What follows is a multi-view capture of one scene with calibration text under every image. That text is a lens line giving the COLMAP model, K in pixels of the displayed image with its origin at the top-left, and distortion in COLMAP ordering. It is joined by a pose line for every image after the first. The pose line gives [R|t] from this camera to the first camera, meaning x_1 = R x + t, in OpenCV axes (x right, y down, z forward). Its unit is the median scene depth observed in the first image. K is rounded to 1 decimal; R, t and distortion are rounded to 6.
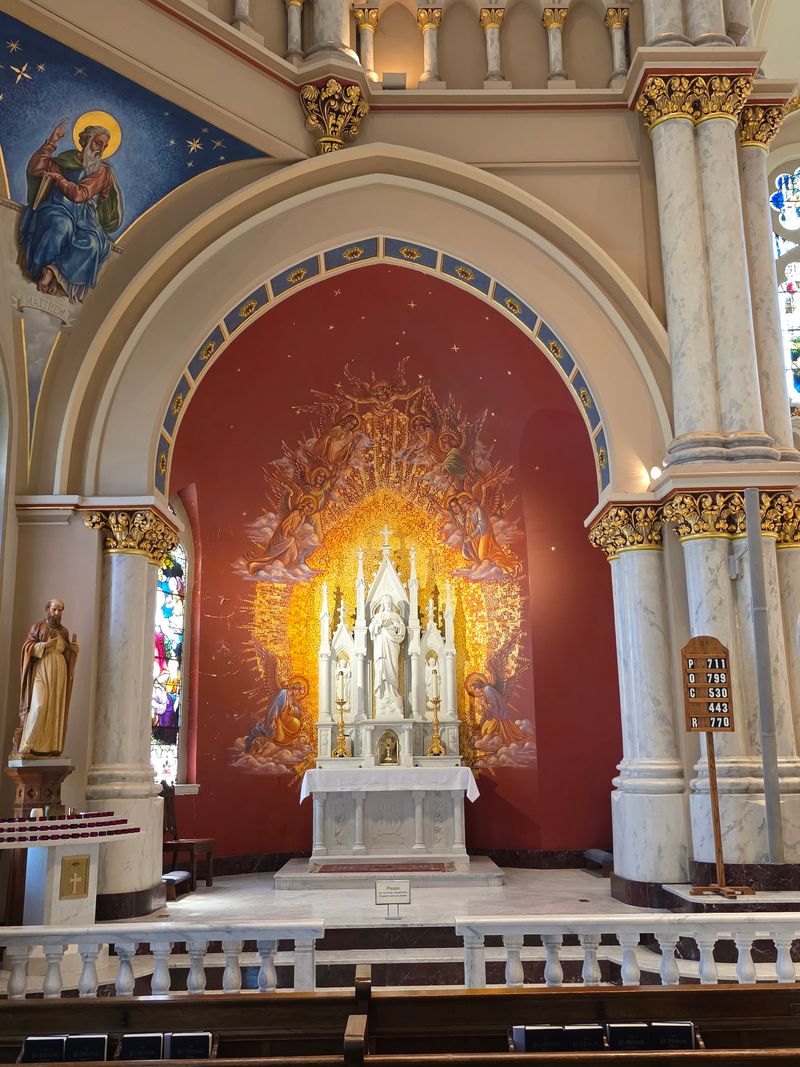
lens RADIAL K [[987.0, 0, 400.0], [0, 987.0, 533.5], [0, 0, 1]] dist [0.057730, -0.007016]
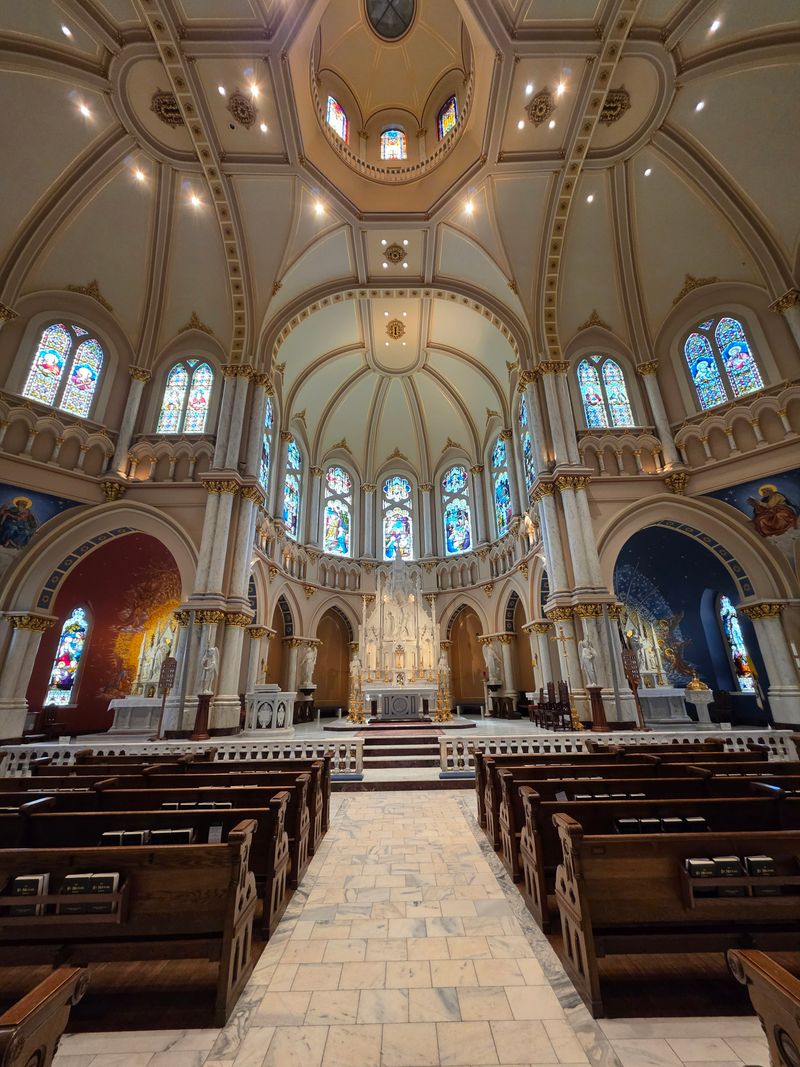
lens RADIAL K [[415.5, 0, 400.0], [0, 415.5, 533.5], [0, 0, 1]] dist [0.001068, 0.000067]
pose [[0.999981, -0.002752, -0.005497, 0.754357], [0.001979, 0.990718, -0.135919, -0.079267], [0.005820, 0.135905, 0.990705, -0.282394]]
